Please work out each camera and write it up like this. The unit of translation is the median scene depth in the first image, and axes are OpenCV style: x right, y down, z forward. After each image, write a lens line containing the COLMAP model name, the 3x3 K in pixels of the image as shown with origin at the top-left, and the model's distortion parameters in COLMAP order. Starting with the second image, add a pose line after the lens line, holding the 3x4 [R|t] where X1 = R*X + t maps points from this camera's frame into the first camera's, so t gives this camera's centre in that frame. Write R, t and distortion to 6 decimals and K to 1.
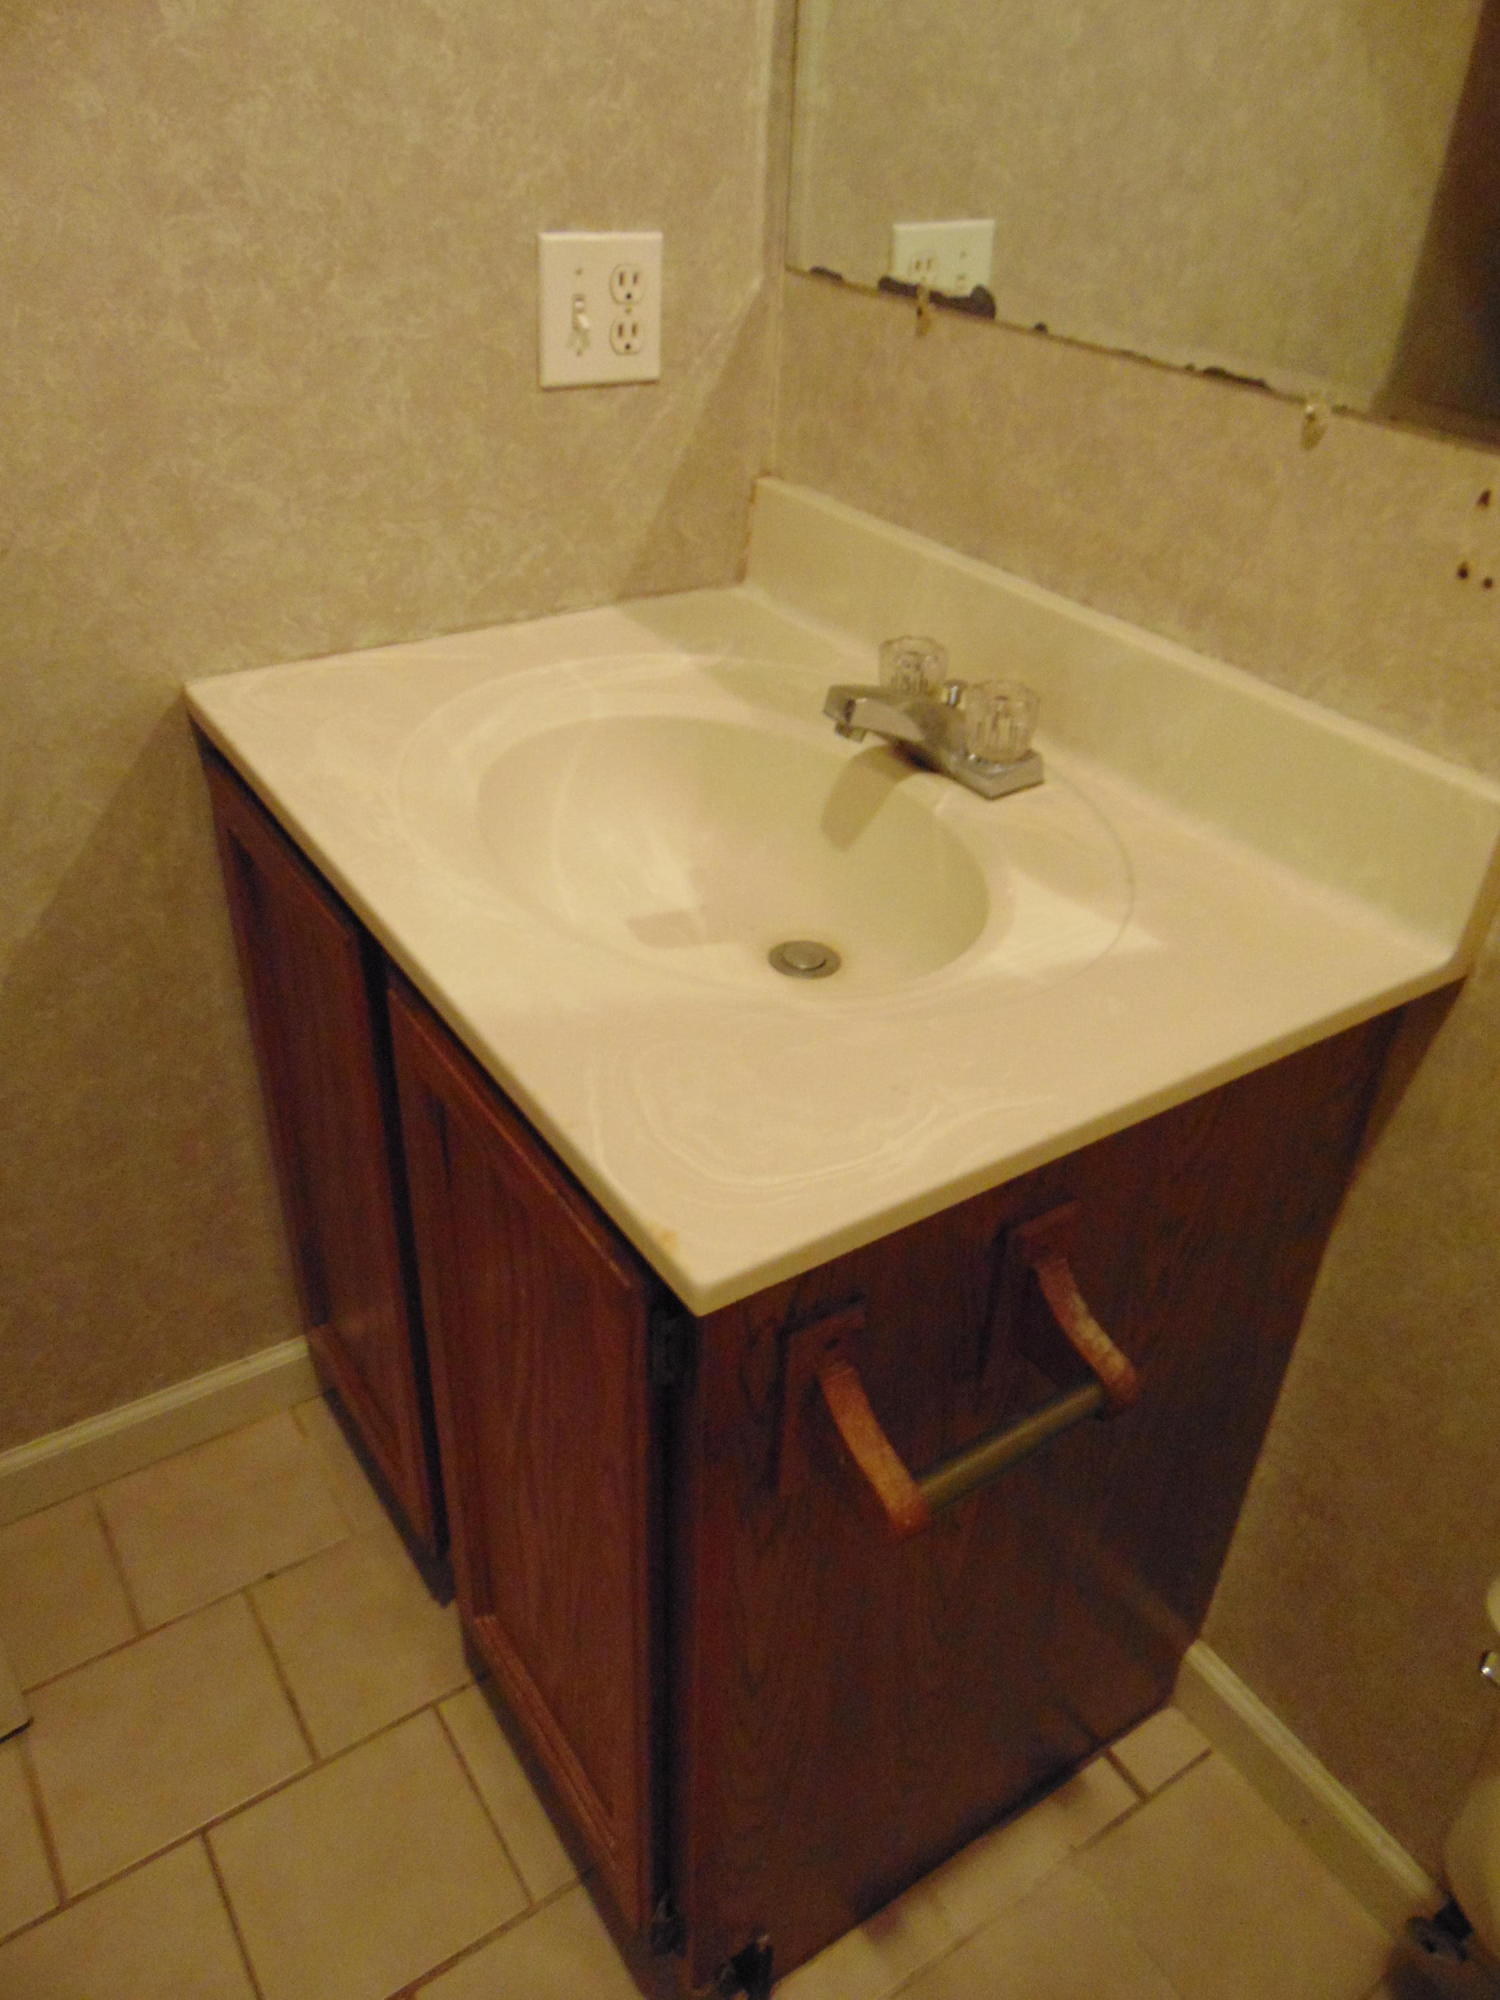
lens RADIAL K [[1504.0, 0, 751.8], [0, 1504.0, 989.3], [0, 0, 1]] dist [-0.026158, 0.057917]
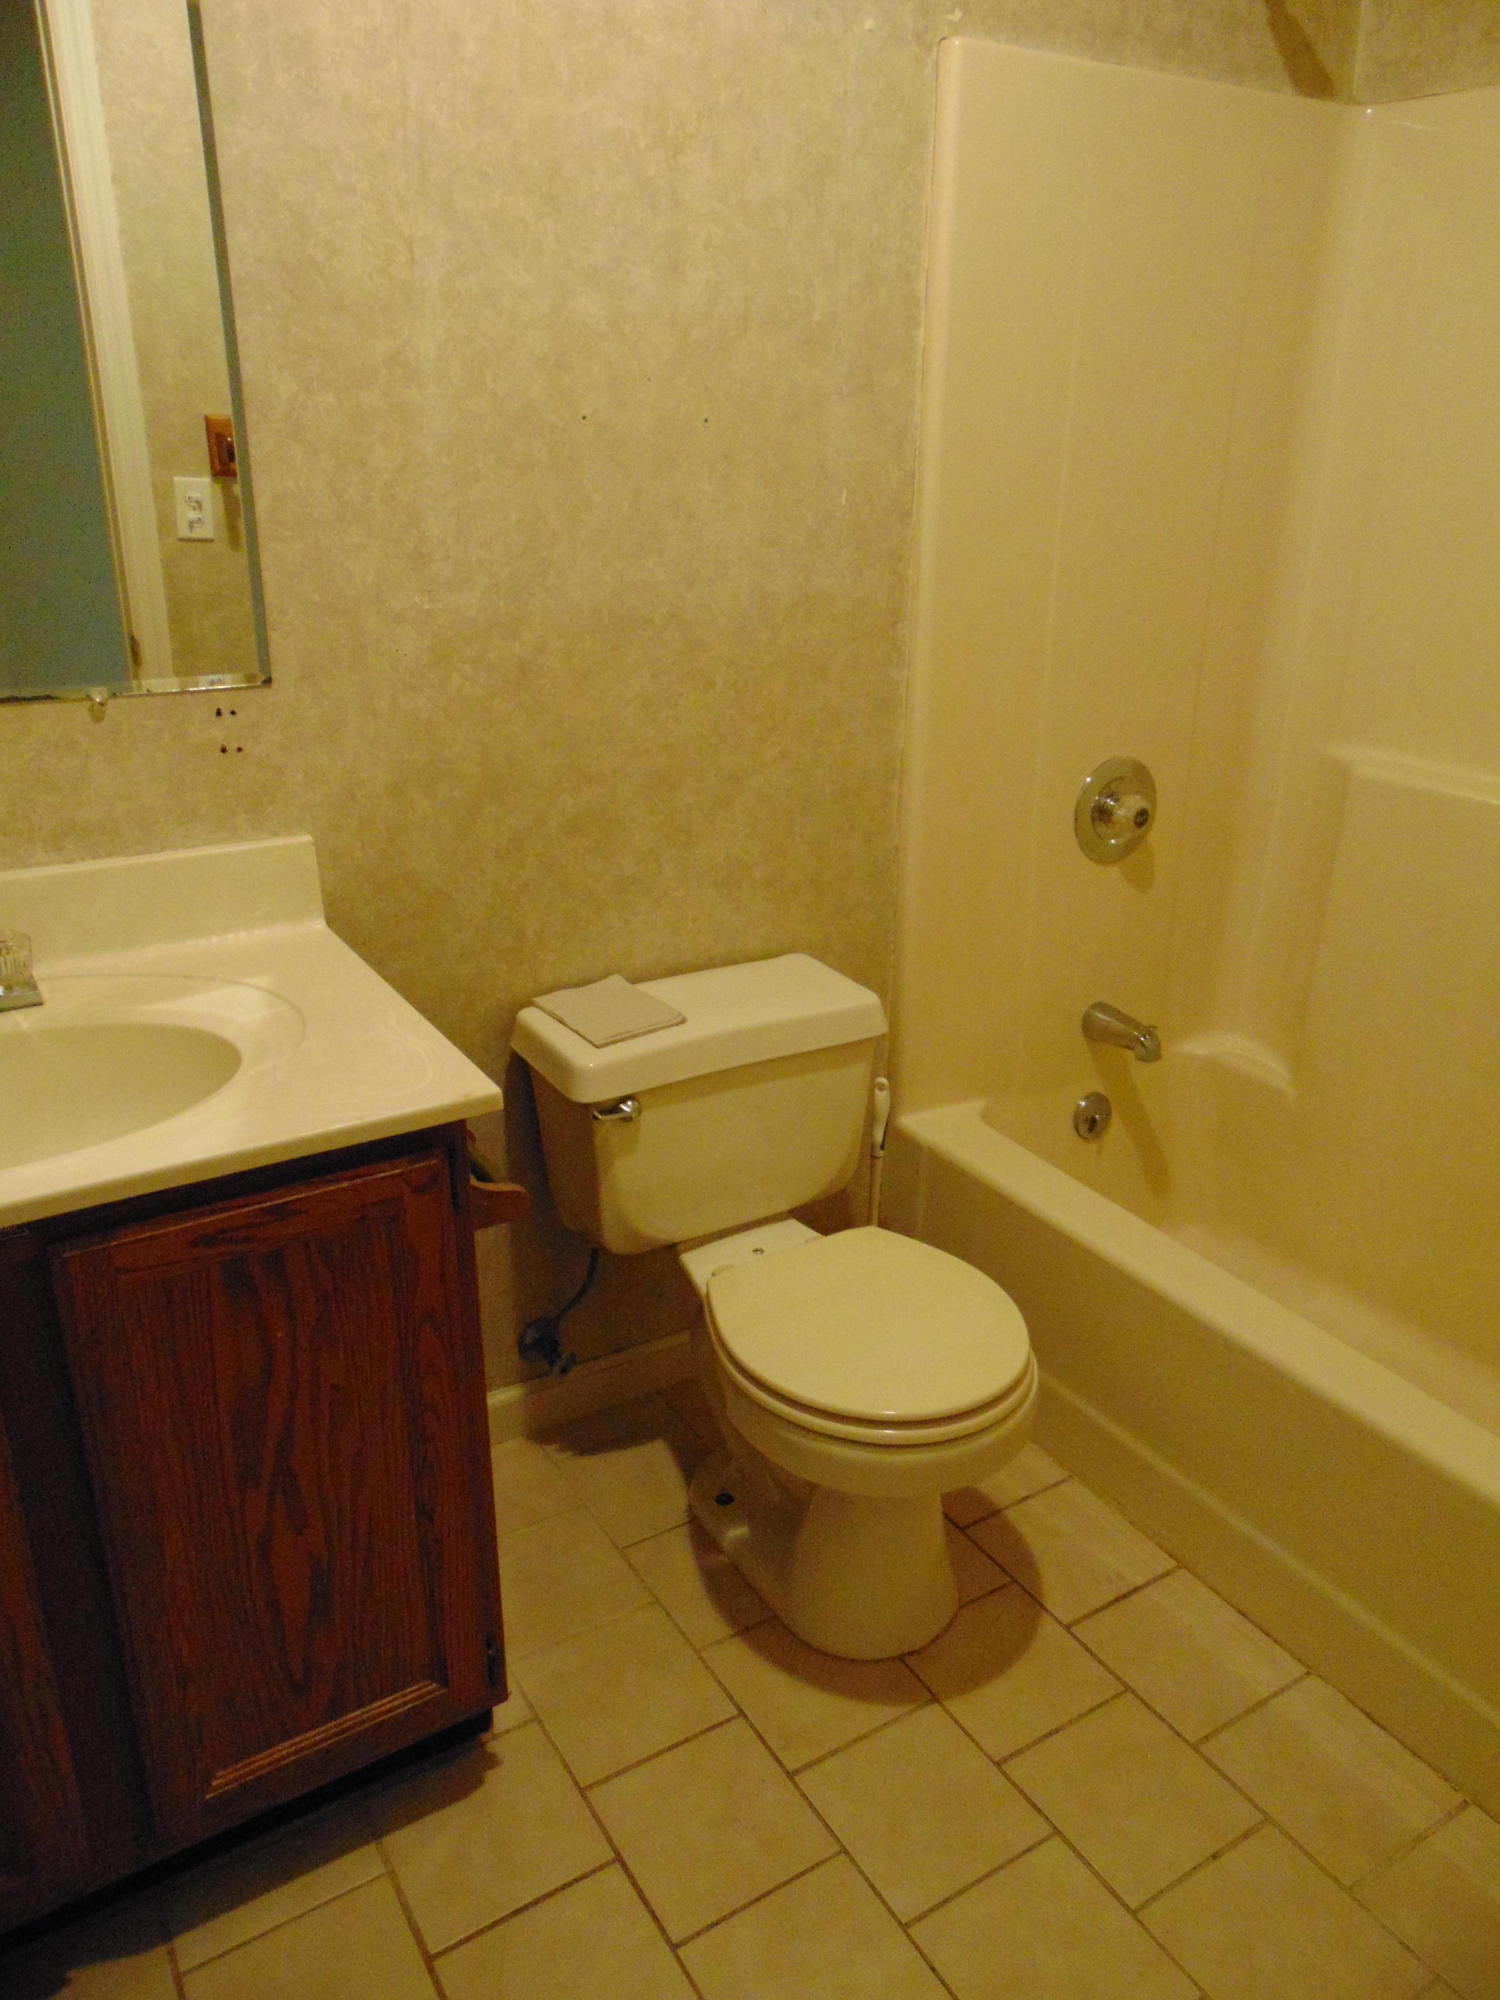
lens RADIAL K [[1504.0, 0, 752.3], [0, 1504.0, 1002.6], [0, 0, 1]] dist [-0.026158, 0.057917]
pose [[0.031603, -0.397387, 0.917107, -1.250509], [0.534401, 0.782117, 0.320481, -0.250249], [-0.844640, 0.479975, 0.237081, 0.116379]]
